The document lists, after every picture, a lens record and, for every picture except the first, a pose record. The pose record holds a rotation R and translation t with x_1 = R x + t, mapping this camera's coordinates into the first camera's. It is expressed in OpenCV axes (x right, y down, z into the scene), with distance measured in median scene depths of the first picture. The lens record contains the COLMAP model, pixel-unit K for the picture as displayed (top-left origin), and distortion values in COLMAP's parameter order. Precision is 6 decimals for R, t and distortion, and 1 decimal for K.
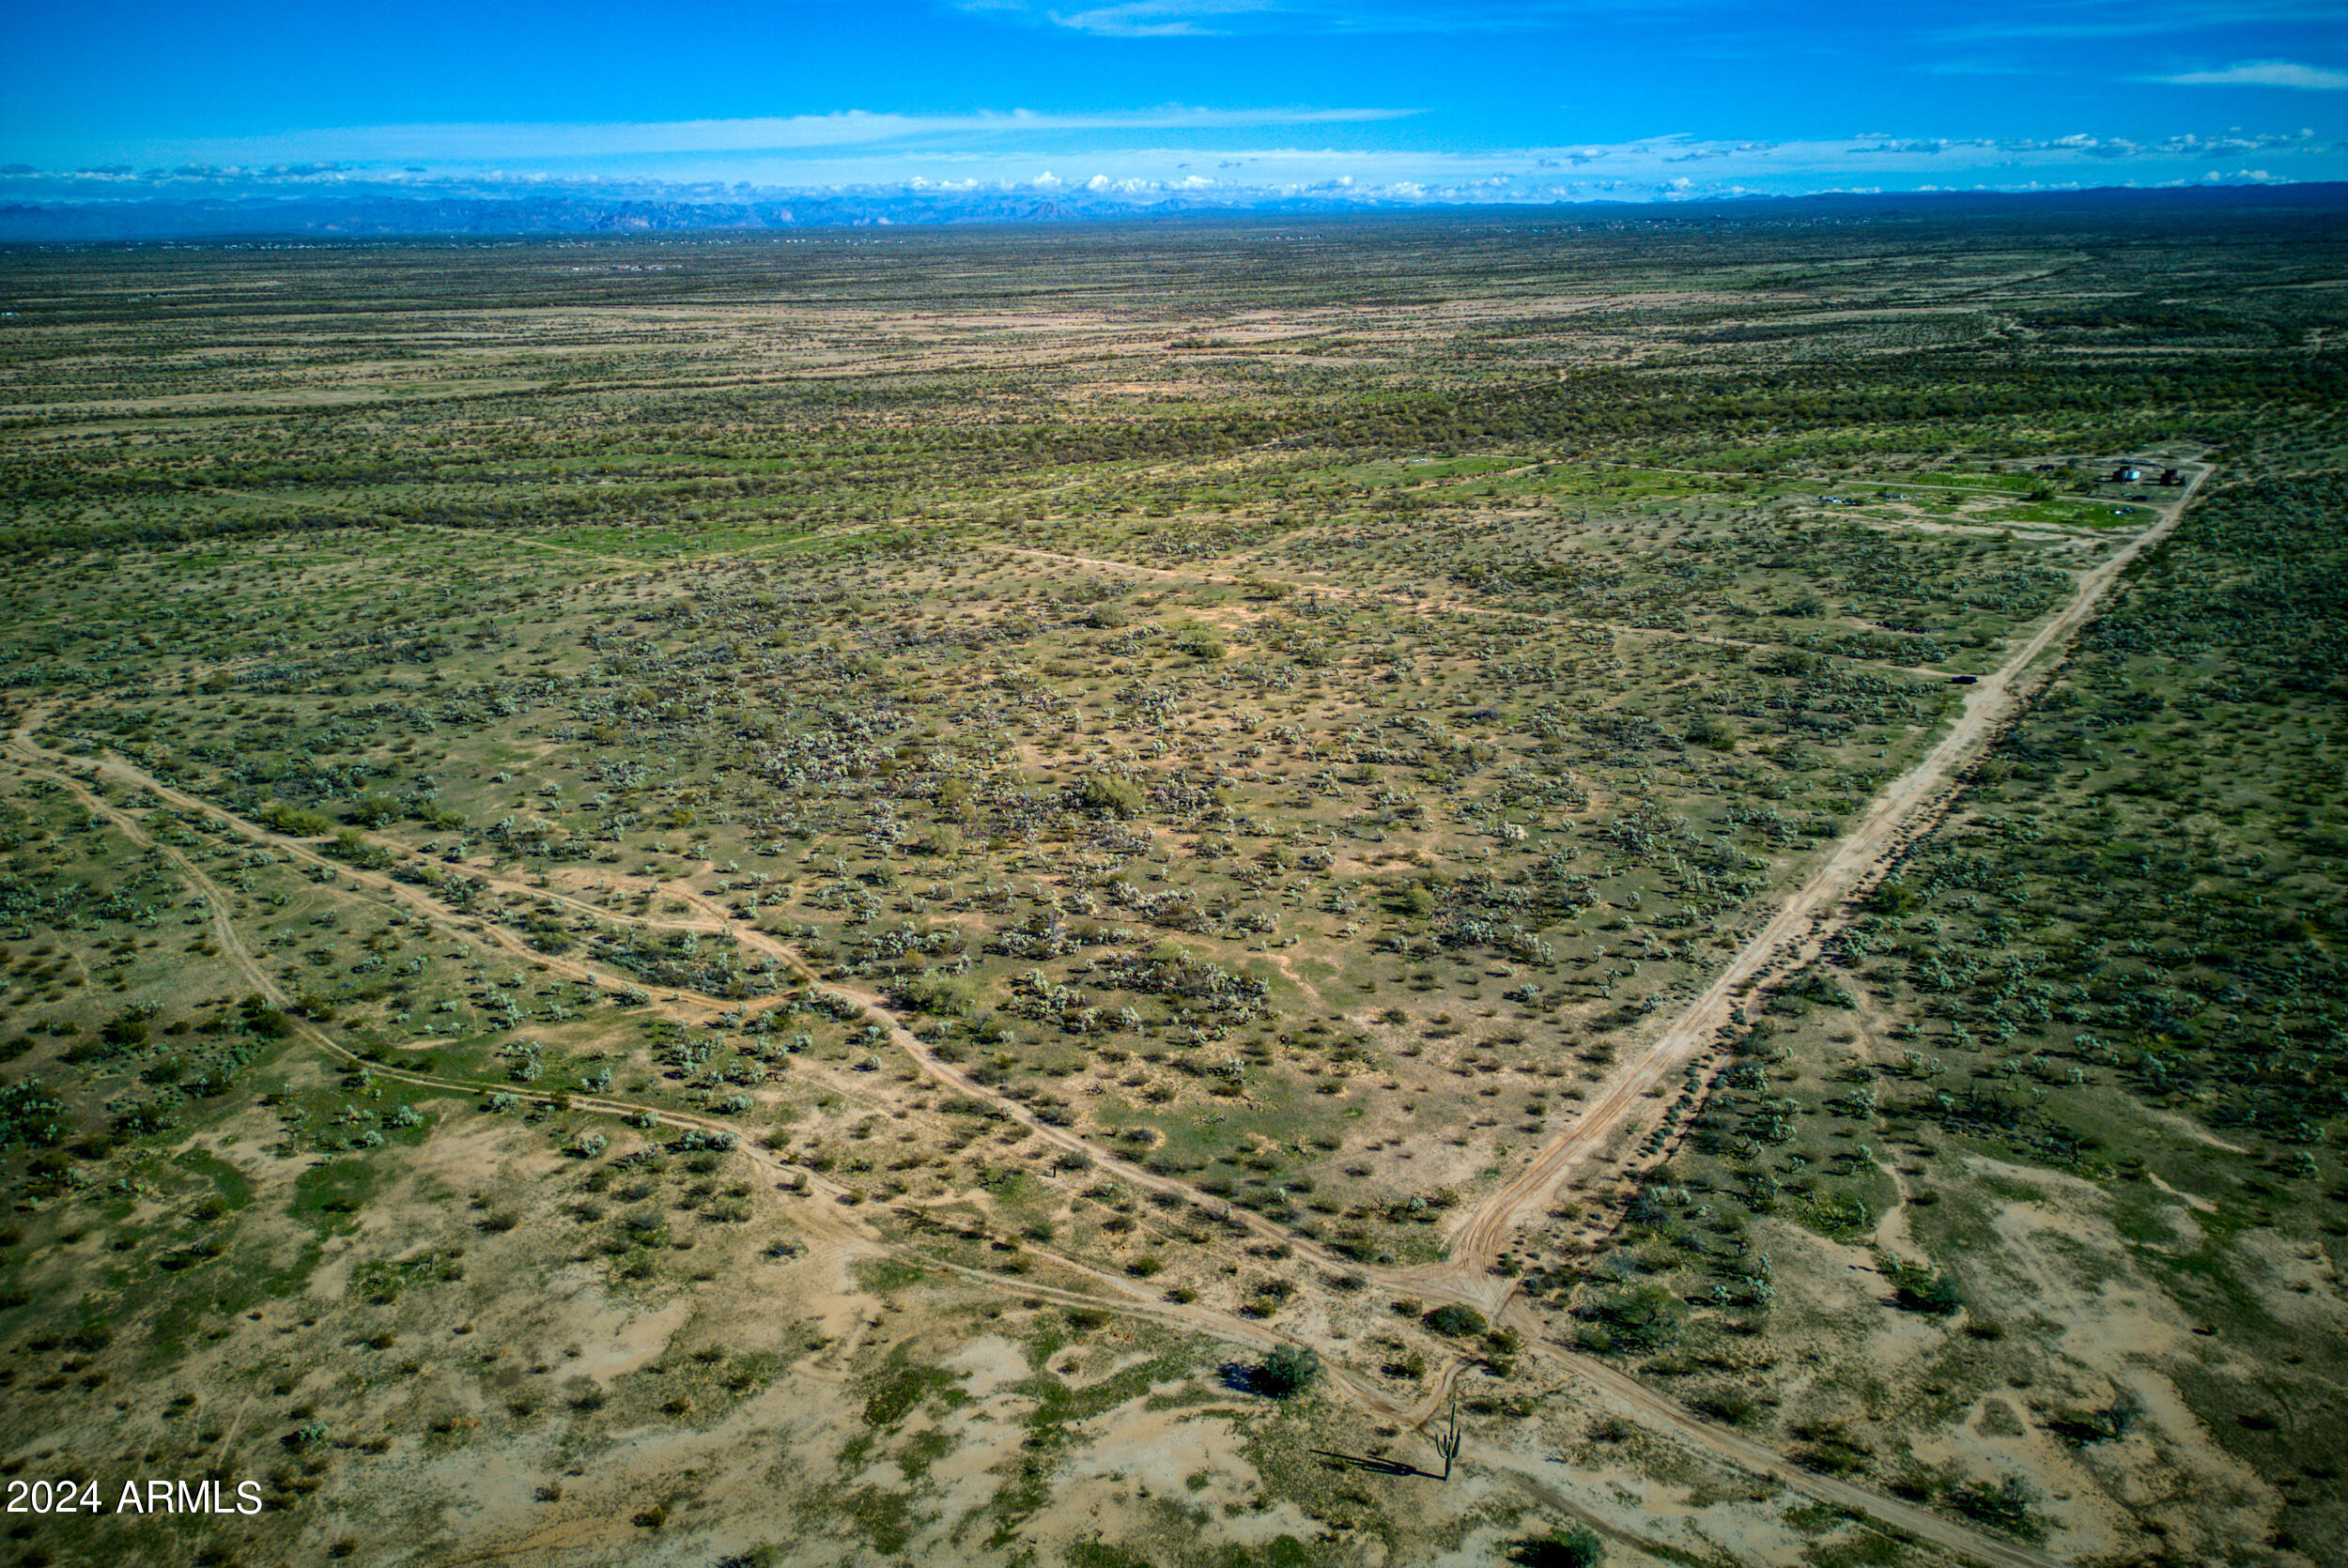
lens RADIAL K [[1624.4, 0, 1180.5], [0, 1624.4, 851.4], [0, 0, 1]] dist [0.034693, -0.003214]
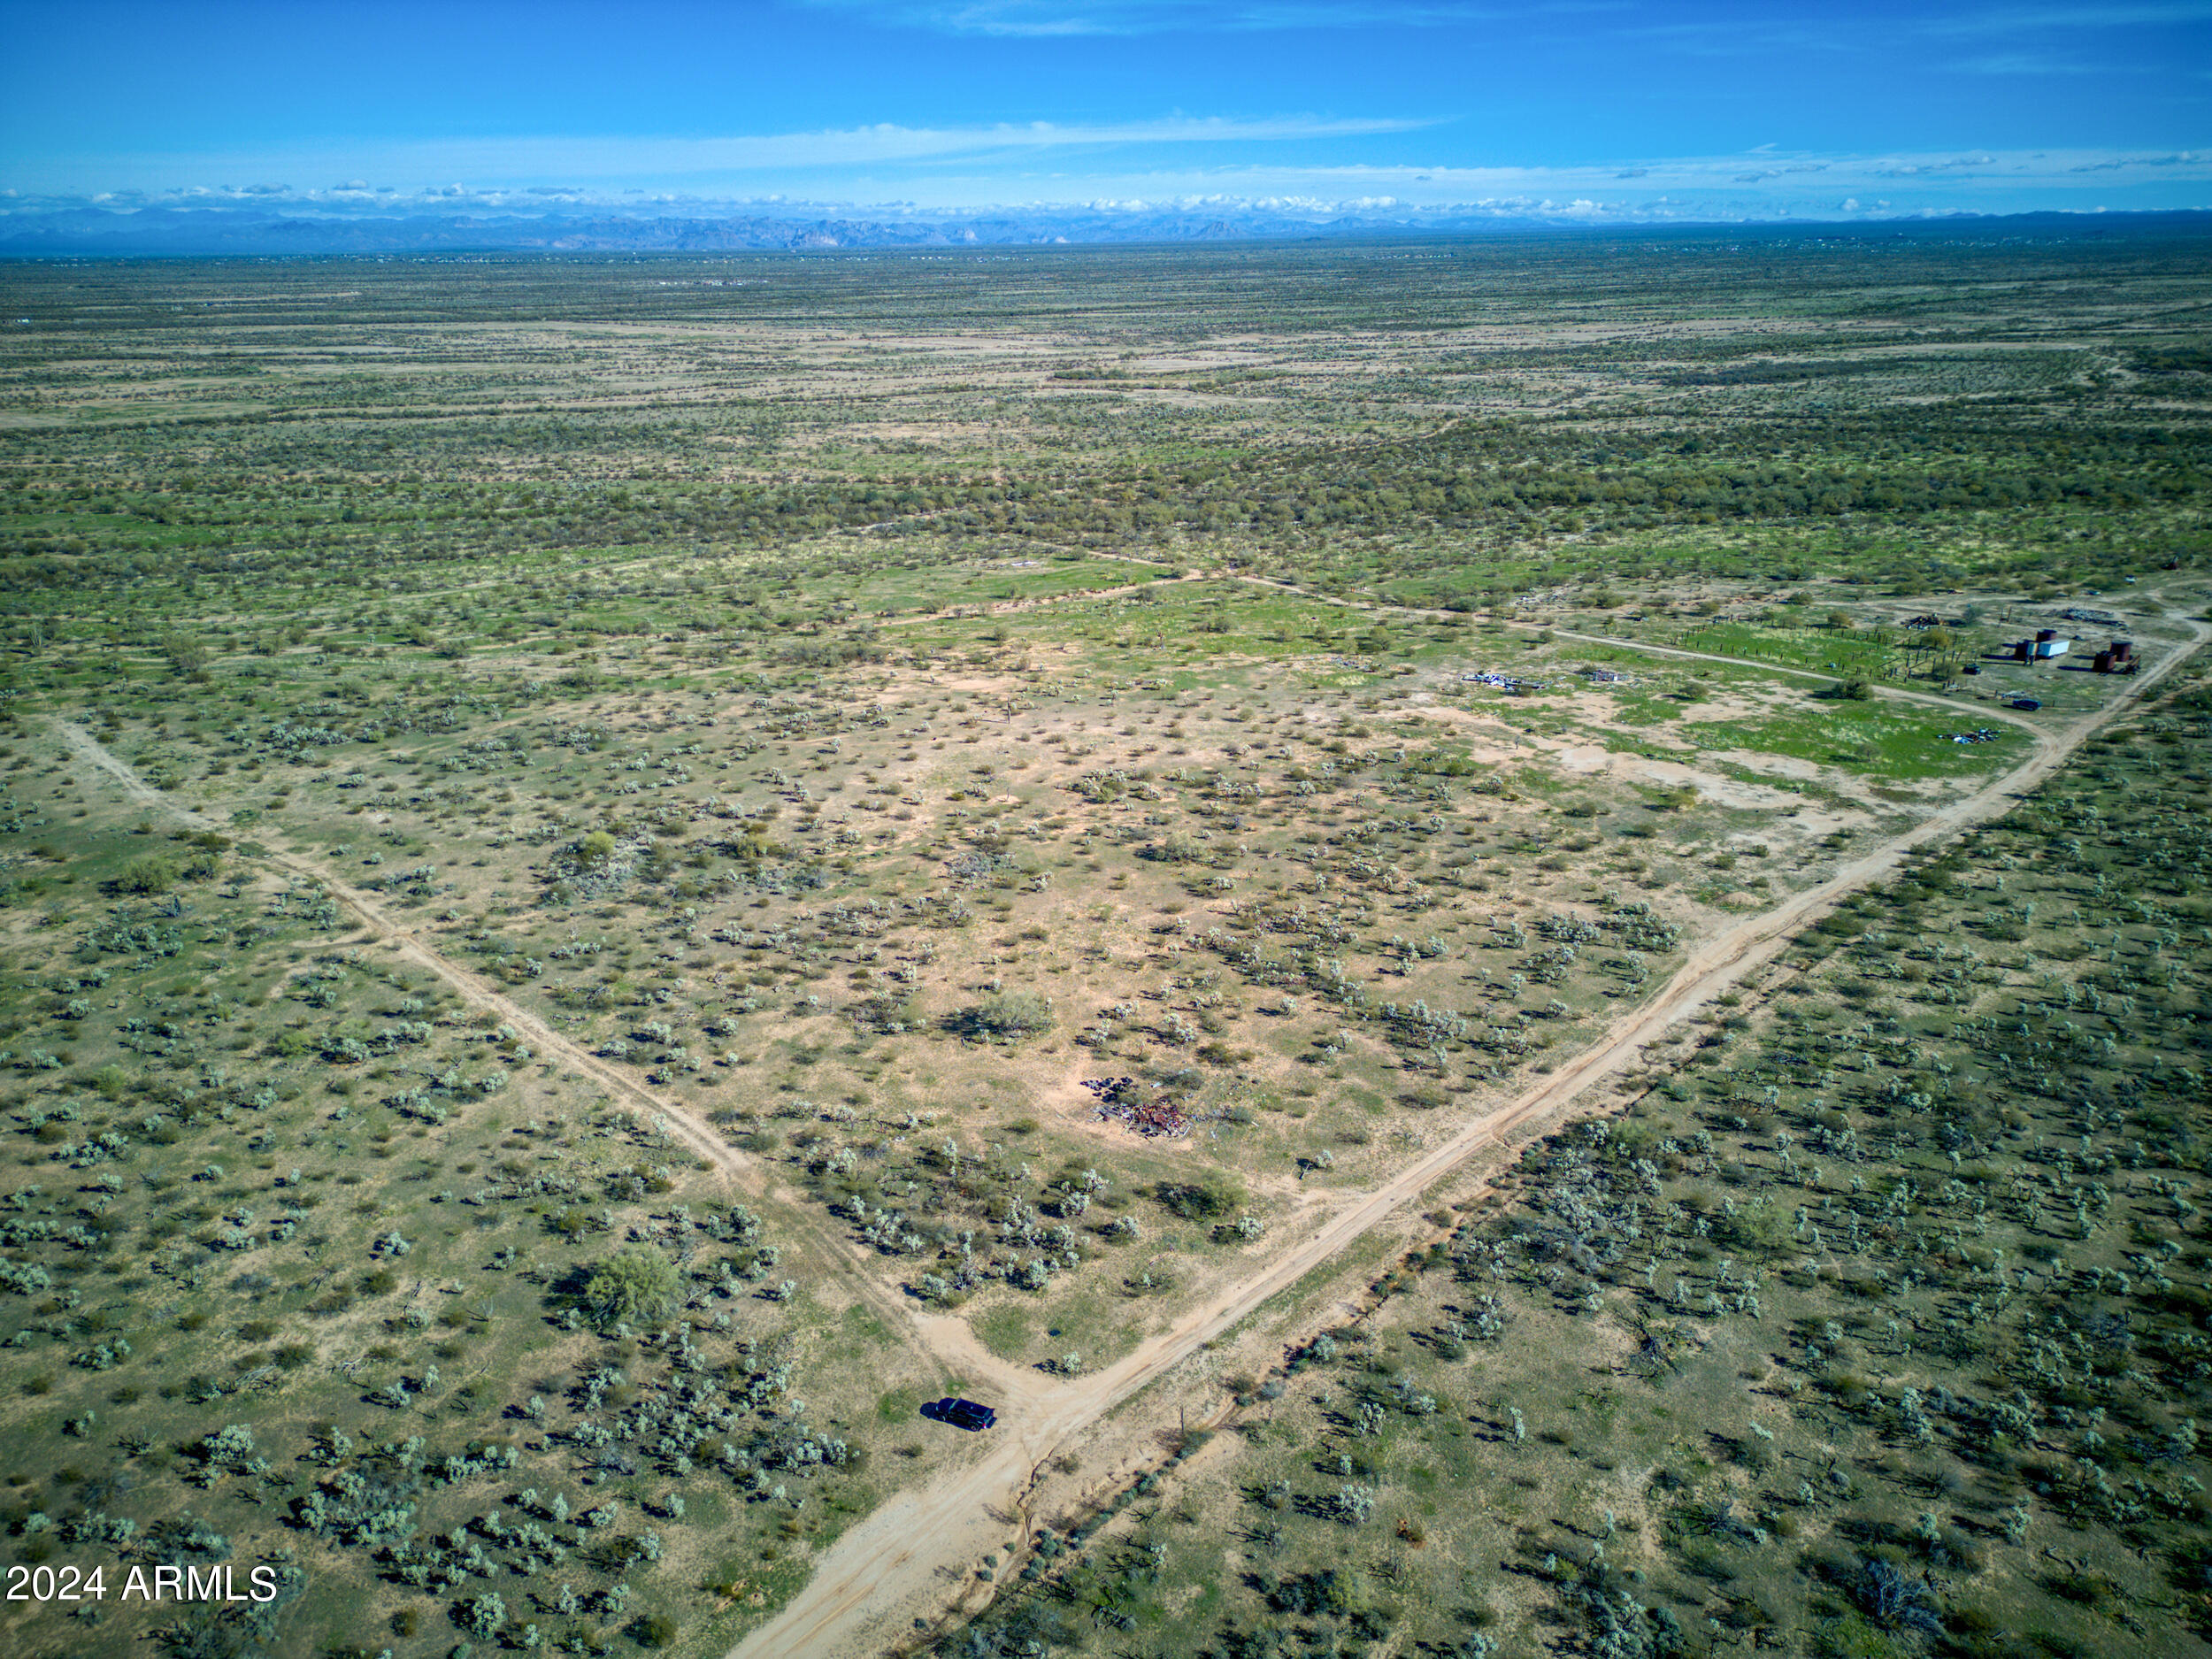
lens RADIAL K [[1543.3, 0, 1111.6], [0, 1543.3, 777.1], [0, 0, 1]] dist [0.080937, -0.075981]
pose [[0.987186, 0.057377, -0.148901, 0.147599], [-0.062813, 0.997510, -0.032062, -0.064004], [0.146691, 0.041005, 0.988332, 0.170963]]
